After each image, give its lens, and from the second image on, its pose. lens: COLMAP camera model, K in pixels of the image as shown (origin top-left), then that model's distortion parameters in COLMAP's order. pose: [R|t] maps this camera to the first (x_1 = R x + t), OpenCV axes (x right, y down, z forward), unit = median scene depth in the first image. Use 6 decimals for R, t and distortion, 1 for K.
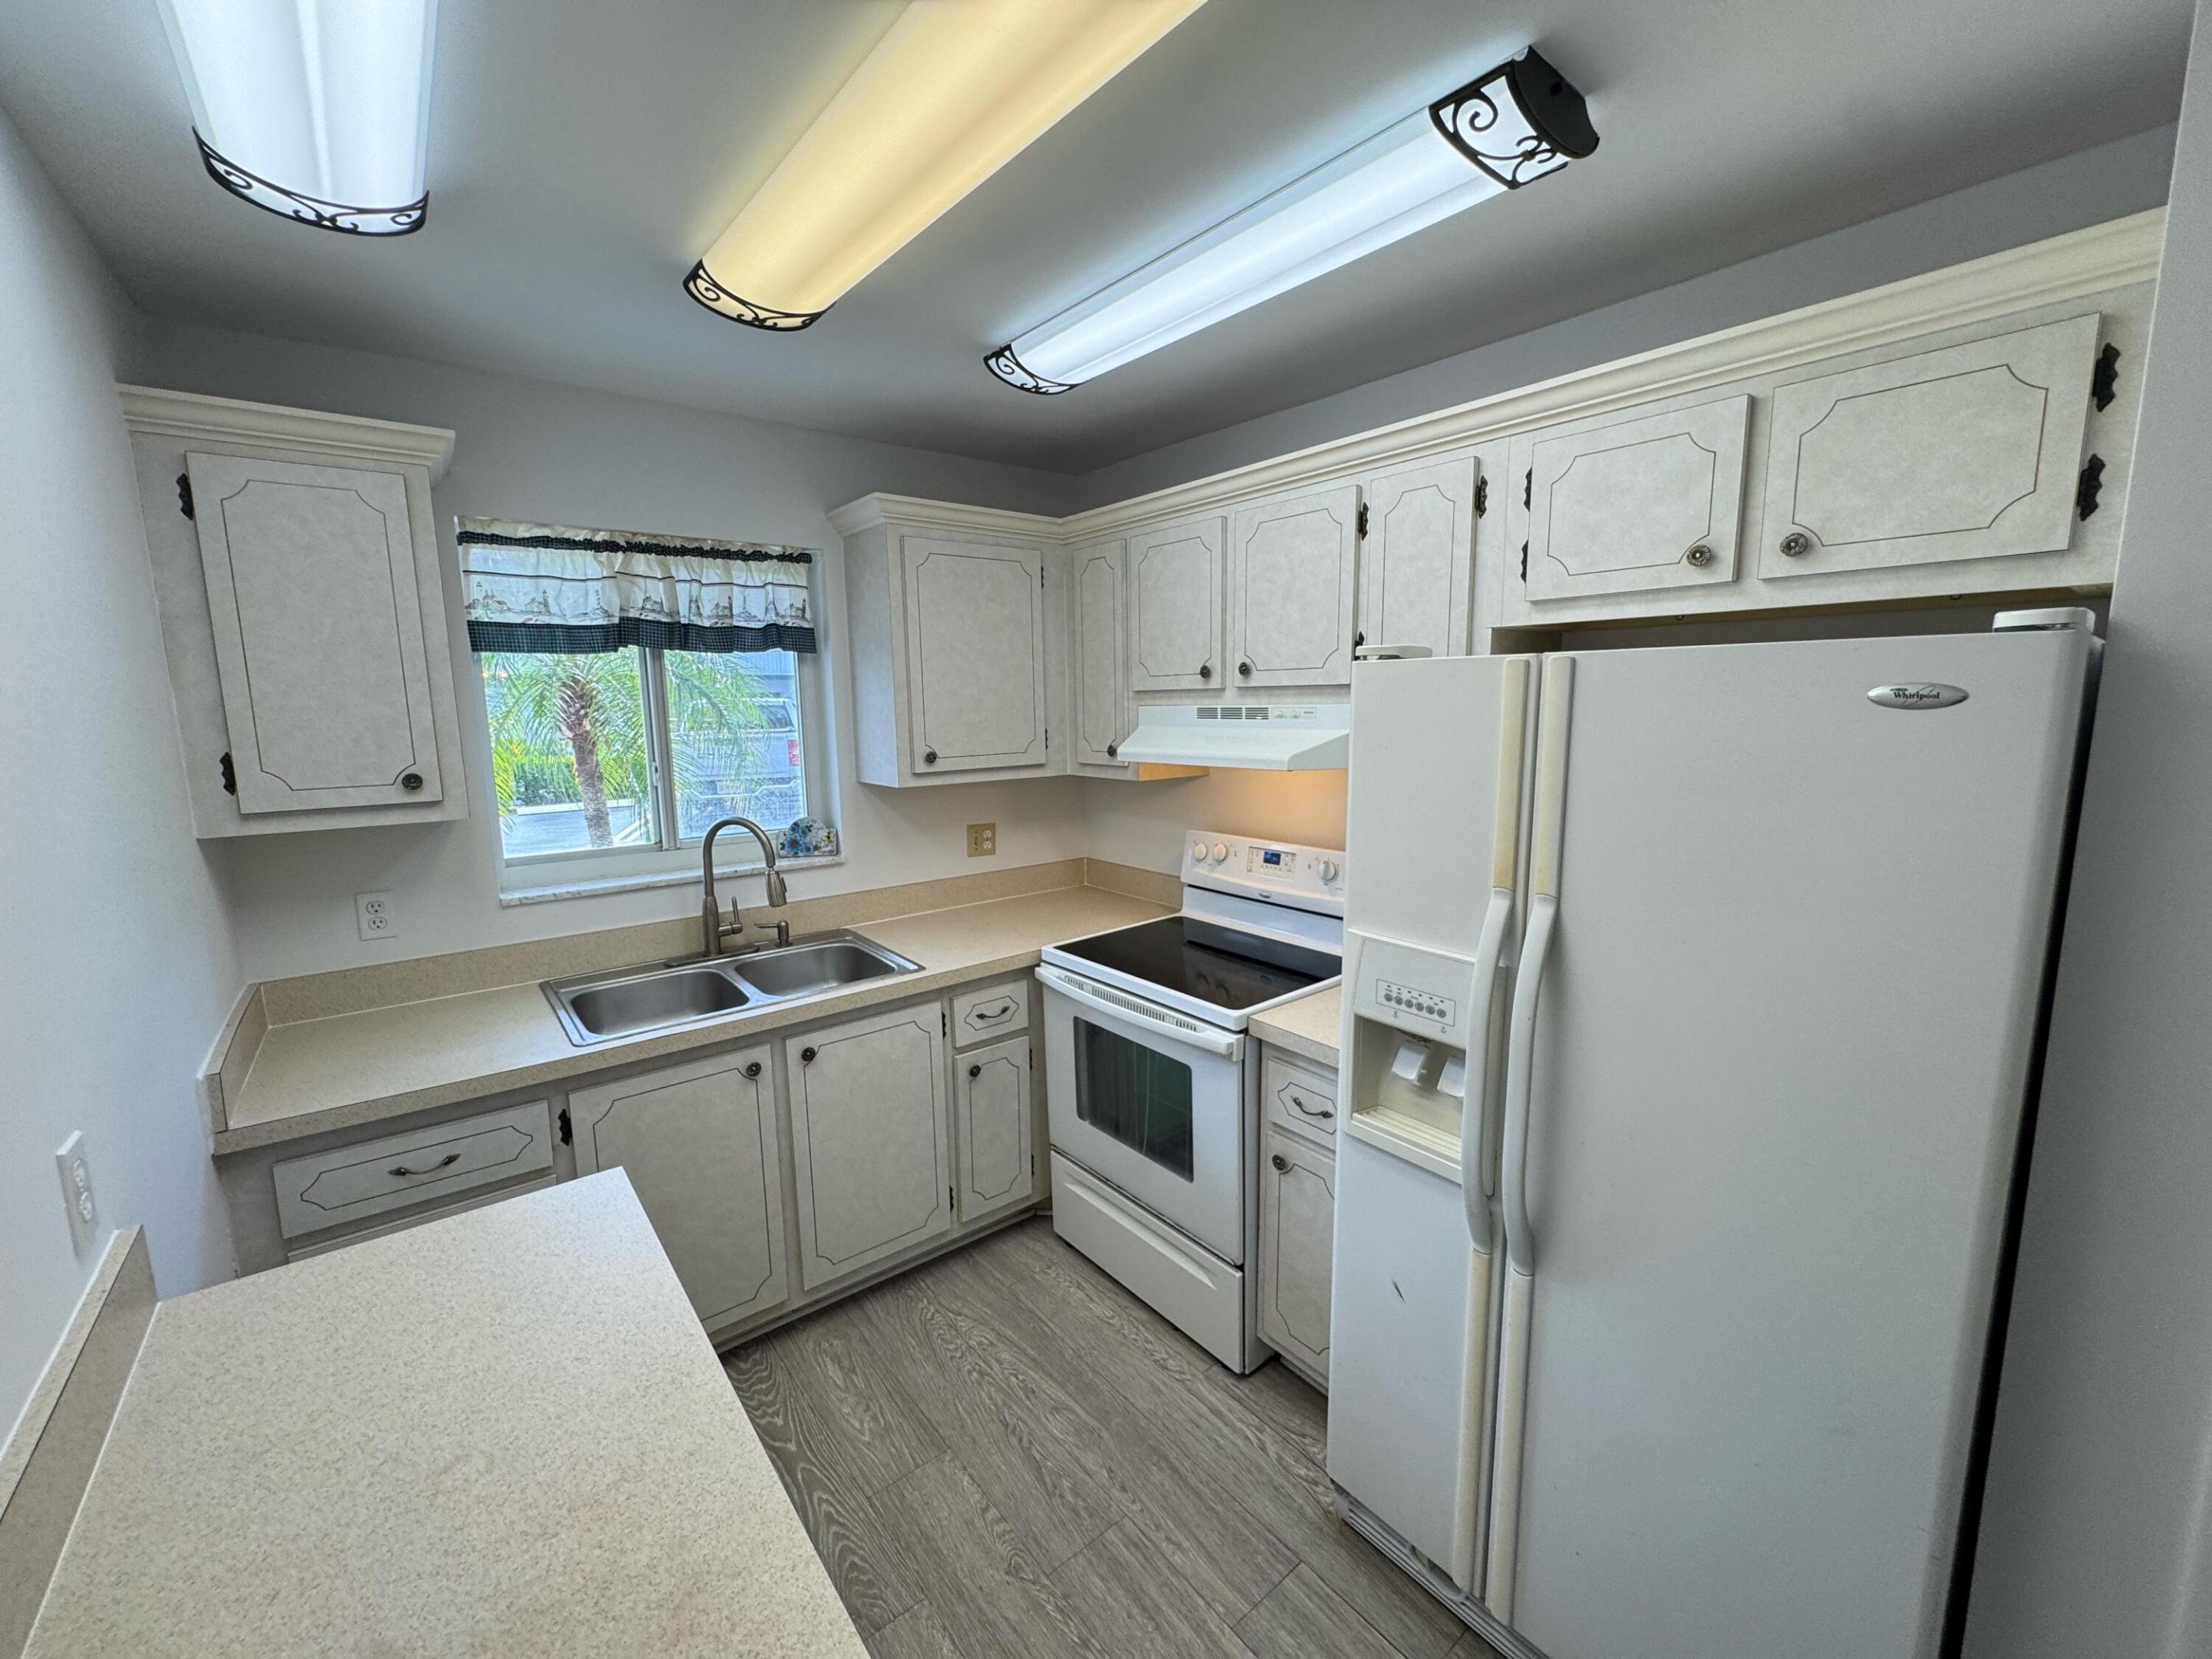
lens RADIAL K [[883.5, 0, 1102.8], [0, 883.5, 828.6], [0, 0, 1]] dist [-0.002478, -0.000064]
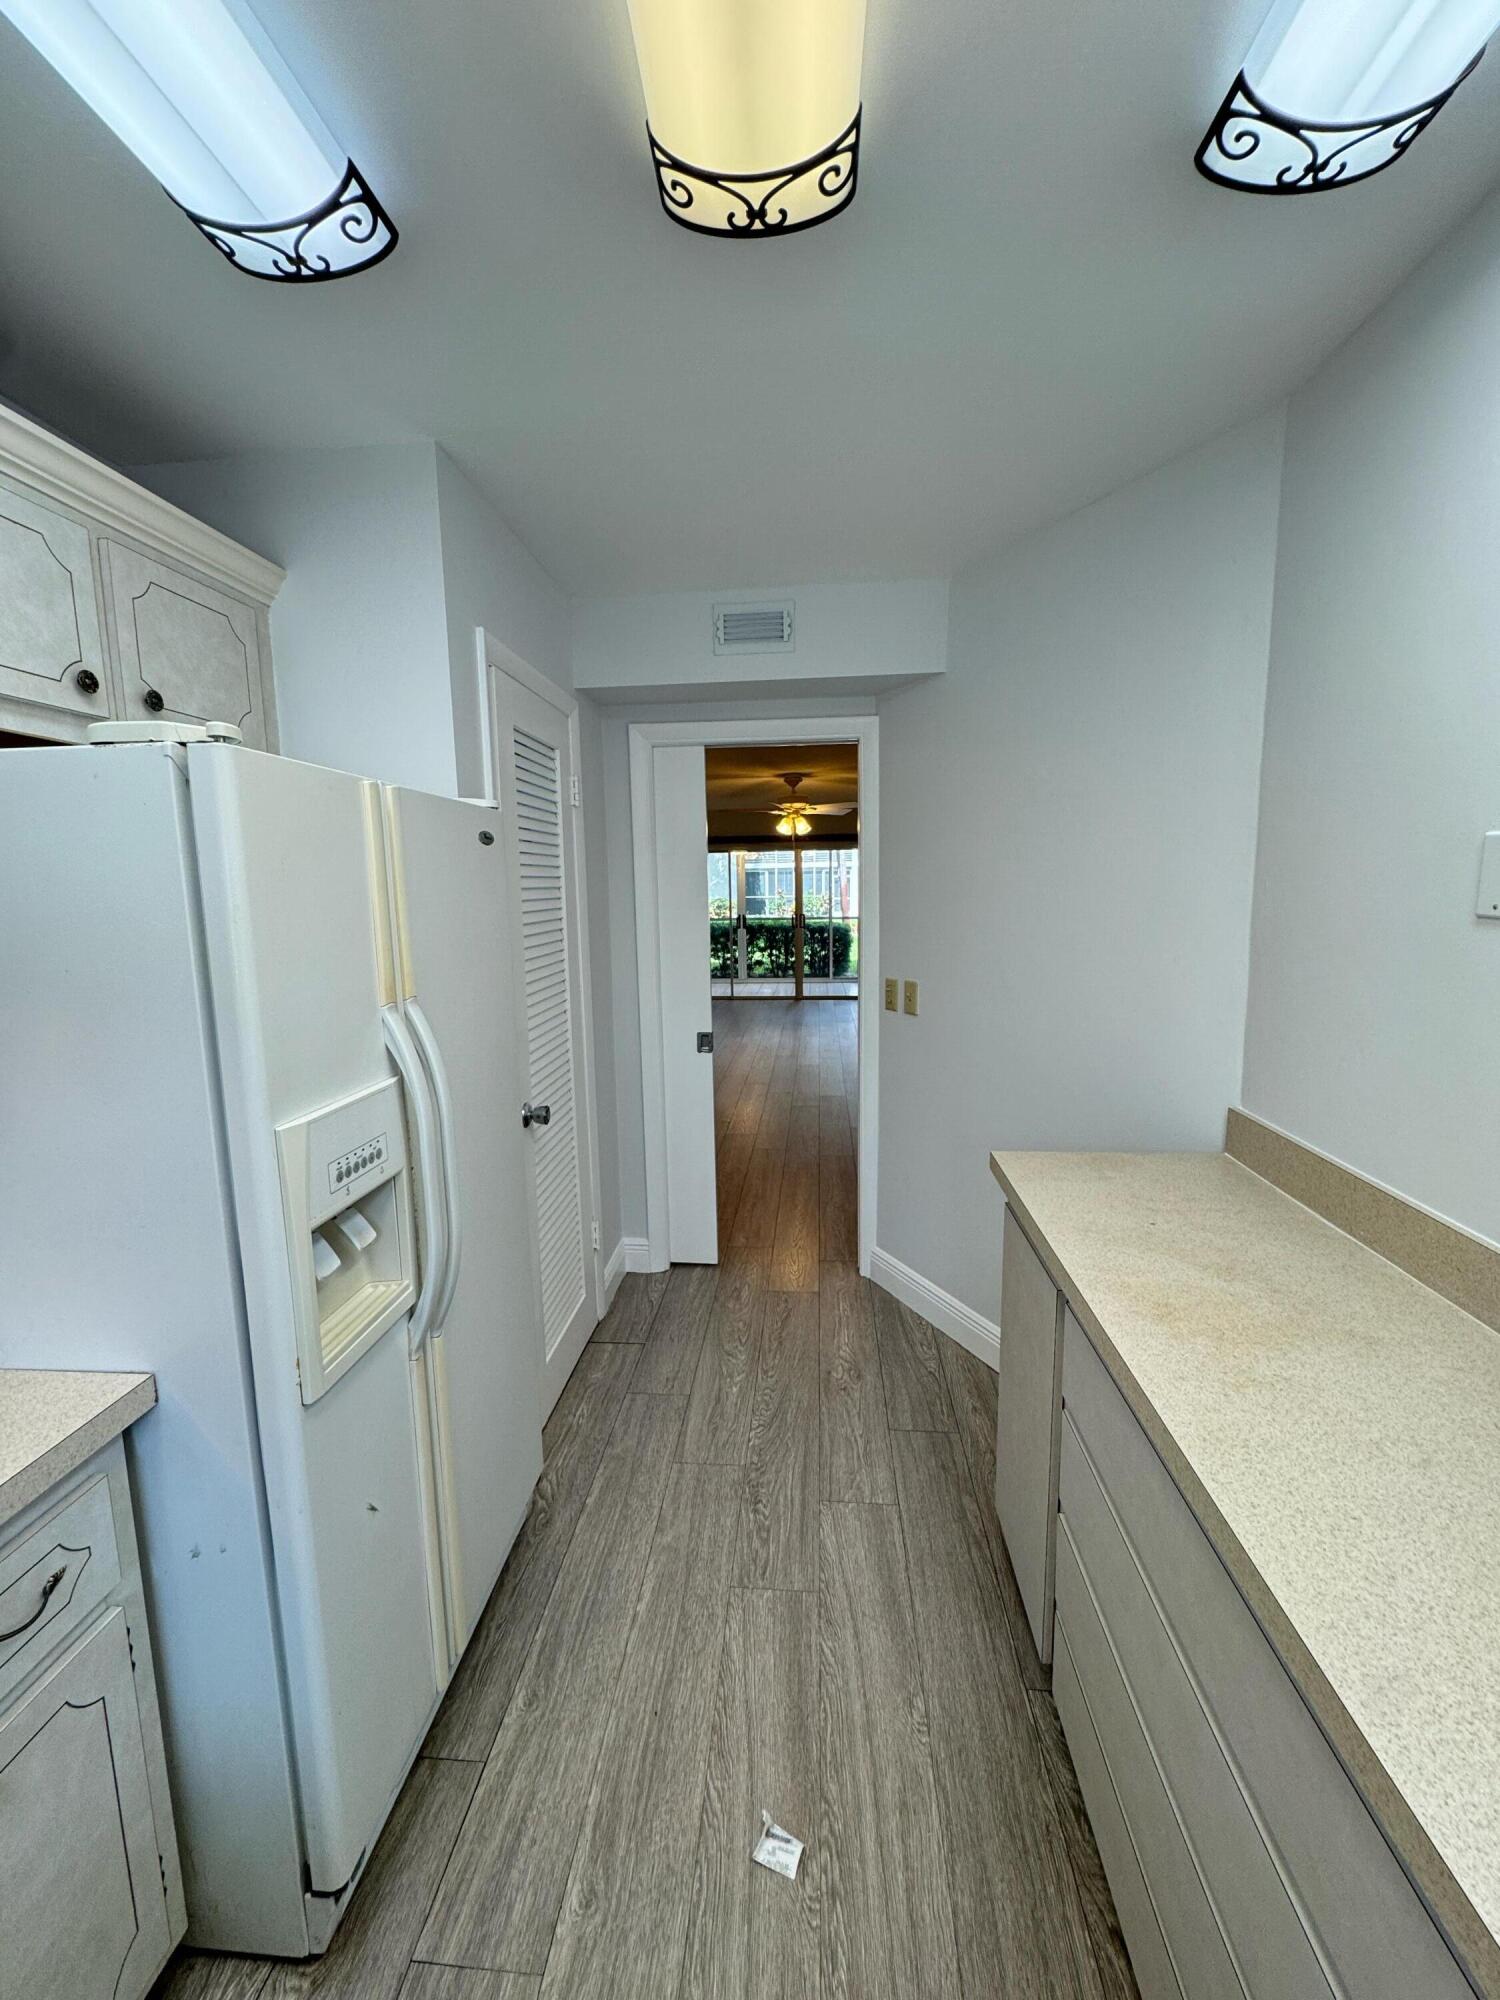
lens RADIAL K [[798.8, 0, 750.0], [0, 798.8, 997.3], [0, 0, 1]] dist [-0.002478, -0.000064]
pose [[-0.723699, -0.067035, 0.686852, -0.289705], [0.128602, 0.964738, 0.229657, -0.058343], [-0.678027, 0.254533, -0.689559, 0.782236]]
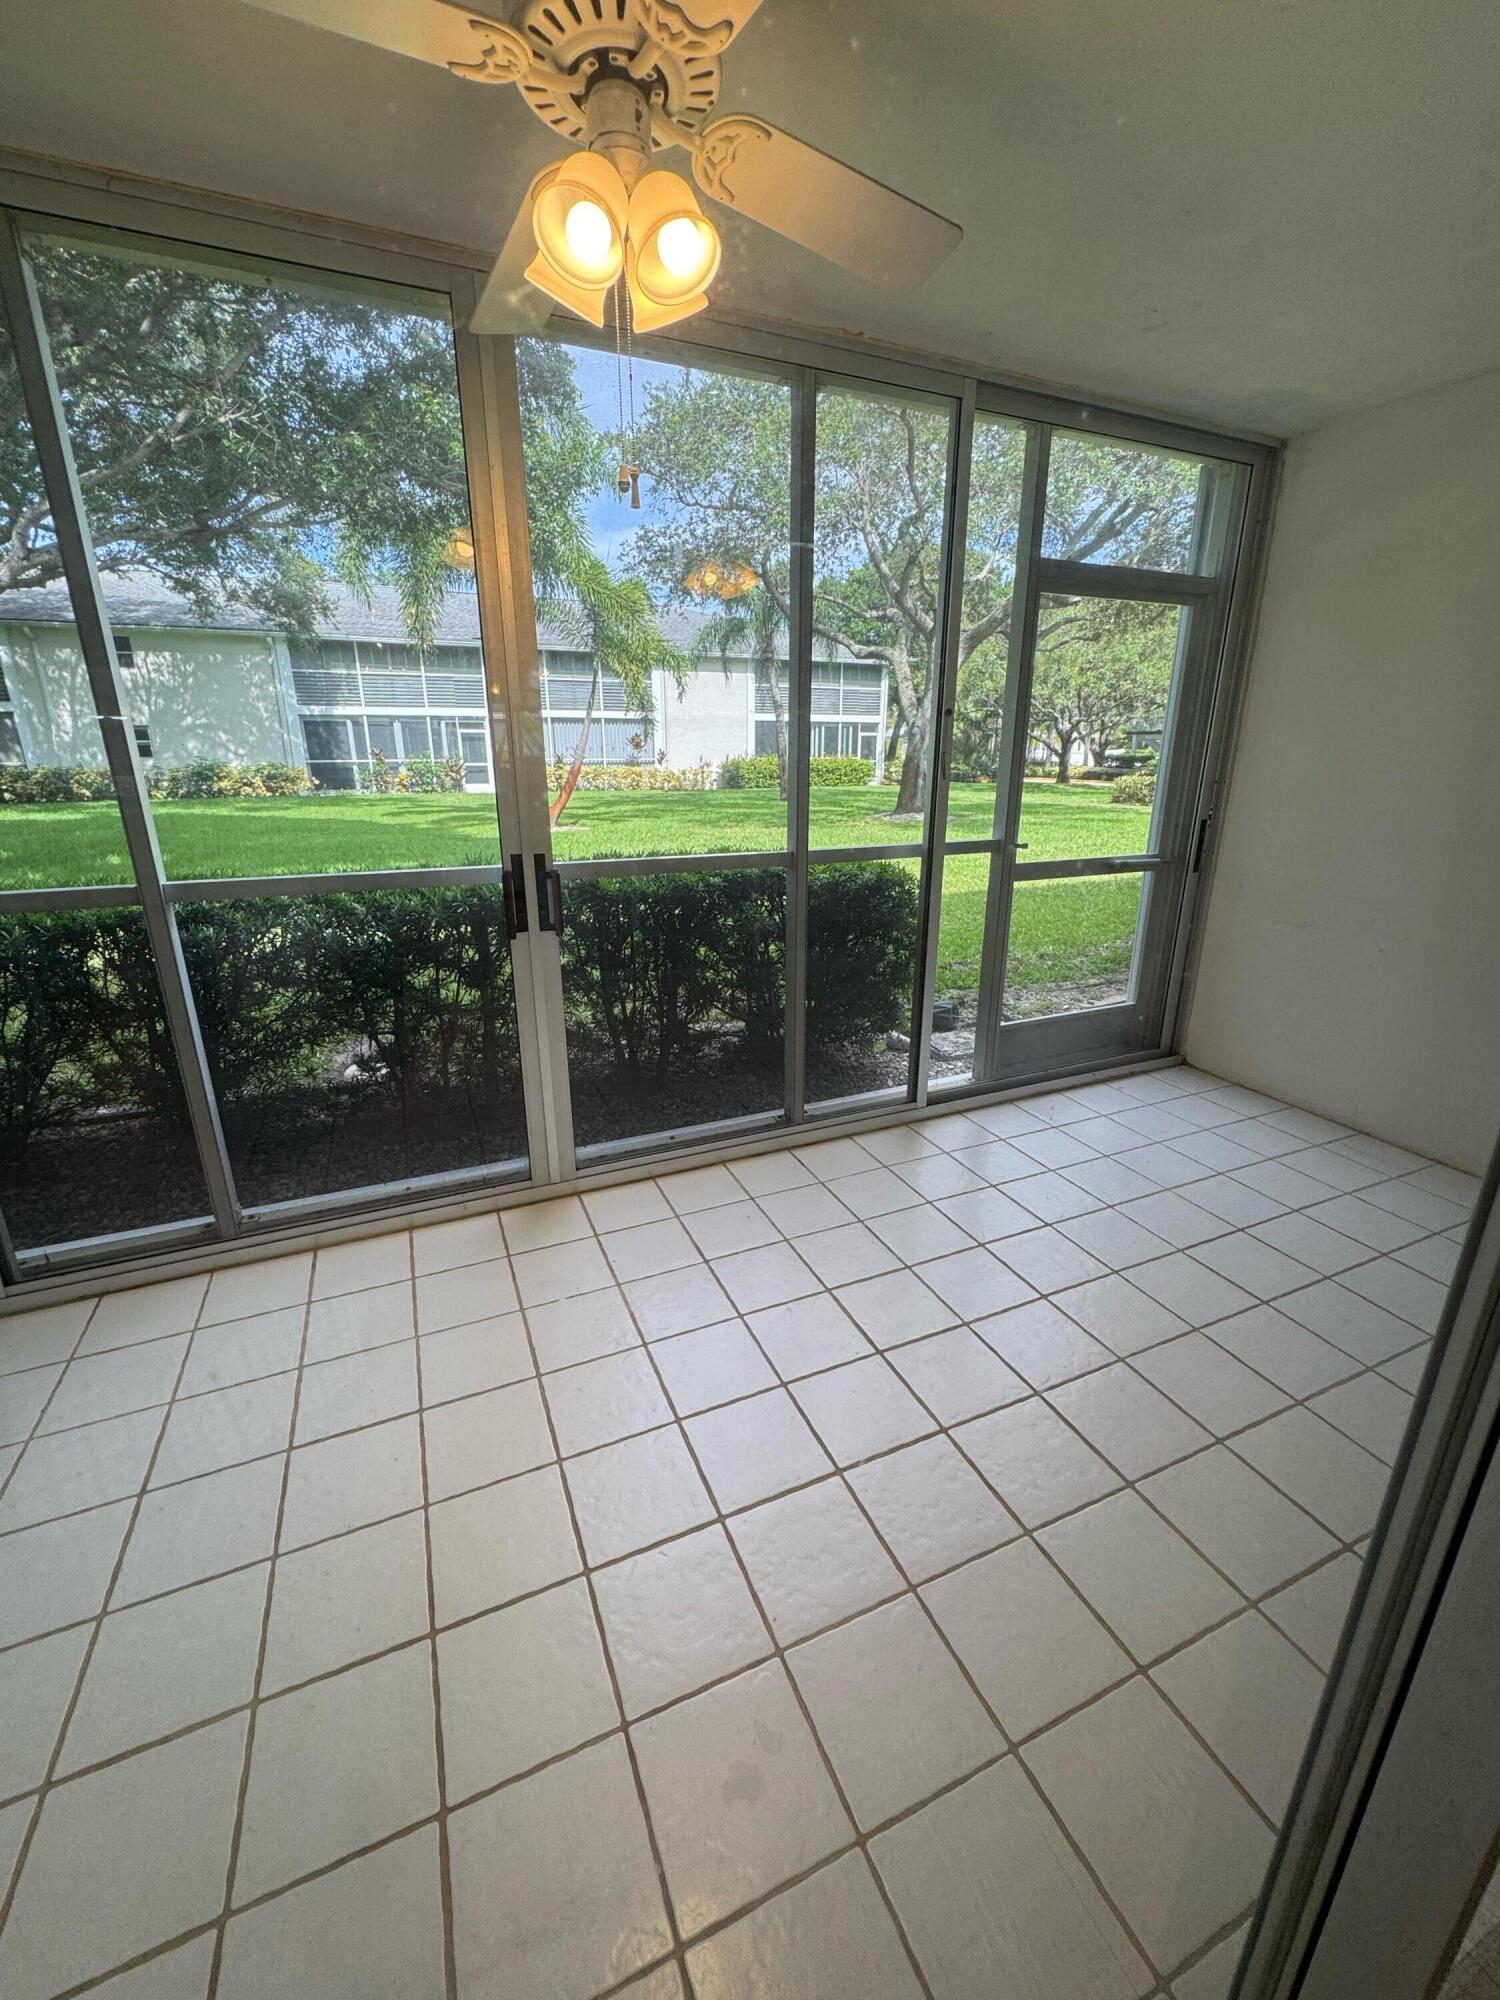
lens RADIAL K [[798.8, 0, 750.0], [0, 798.8, 997.3], [0, 0, 1]] dist [-0.002478, -0.000064]
pose [[-0.964329, -0.060594, 0.257676, 3.192377], [0.056933, 0.903186, 0.425458, 0.423752], [-0.258510, 0.424952, -0.867519, -2.396531]]
